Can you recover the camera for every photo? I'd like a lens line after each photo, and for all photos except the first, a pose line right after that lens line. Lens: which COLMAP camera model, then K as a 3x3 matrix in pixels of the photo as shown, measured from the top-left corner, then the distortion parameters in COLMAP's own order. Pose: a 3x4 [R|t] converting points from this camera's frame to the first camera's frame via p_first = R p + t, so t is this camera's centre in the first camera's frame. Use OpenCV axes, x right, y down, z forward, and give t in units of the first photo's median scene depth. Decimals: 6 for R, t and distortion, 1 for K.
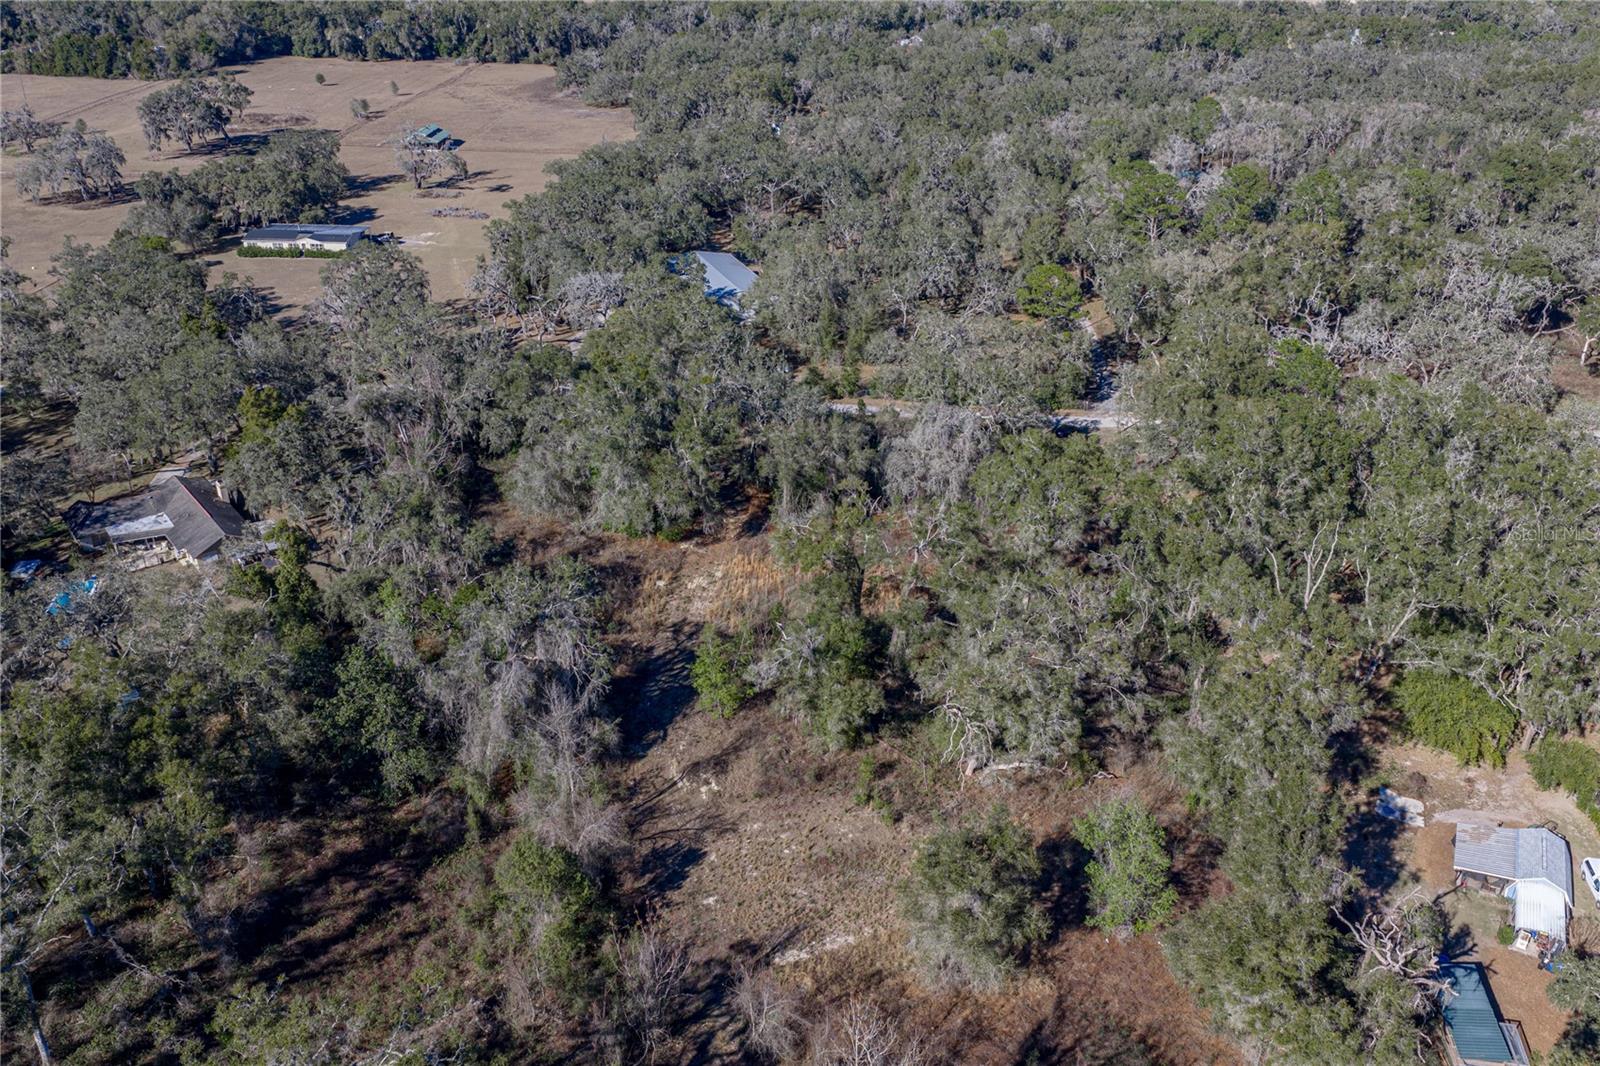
lens RADIAL K [[1299.3, 0, 800.0], [0, 1299.3, 533.0], [0, 0, 1]] dist [0.005002, -0.014359]
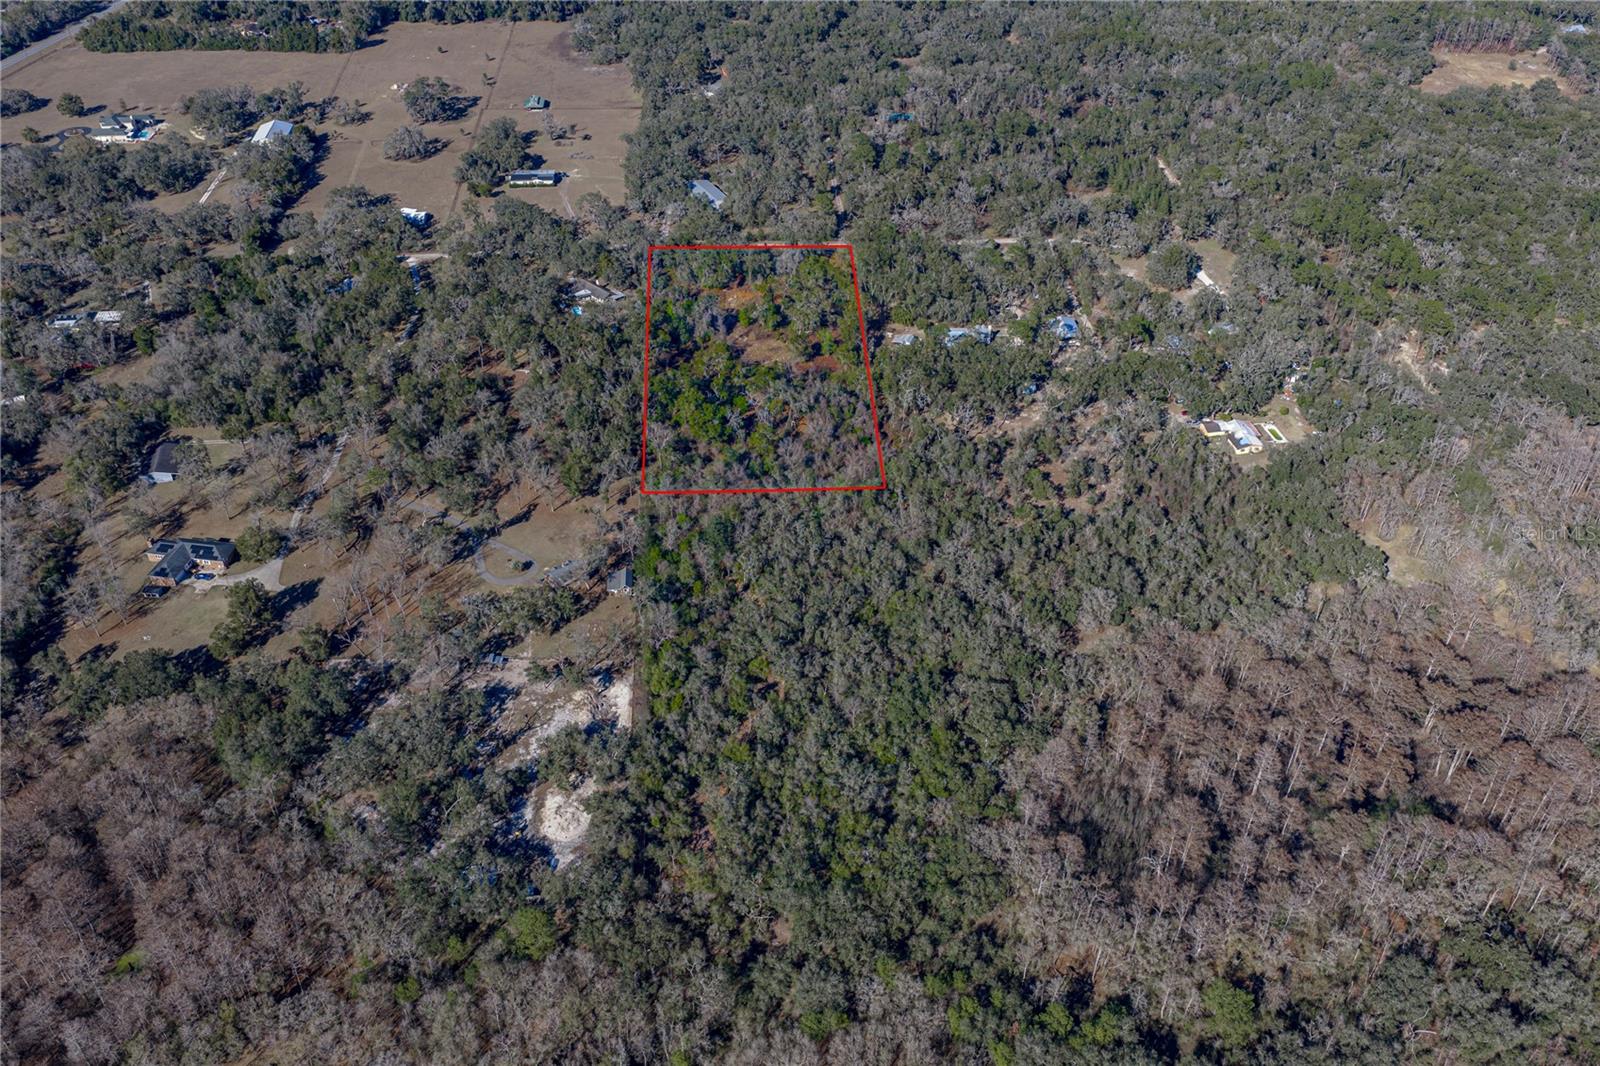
lens RADIAL K [[1299.3, 0, 800.0], [0, 1299.3, 533.0], [0, 0, 1]] dist [0.005002, -0.014359]
pose [[0.992781, -0.074472, 0.094024, -0.276789], [0.056288, 0.981489, 0.183060, 0.023526], [-0.105916, -0.176446, 0.978595, -2.833747]]
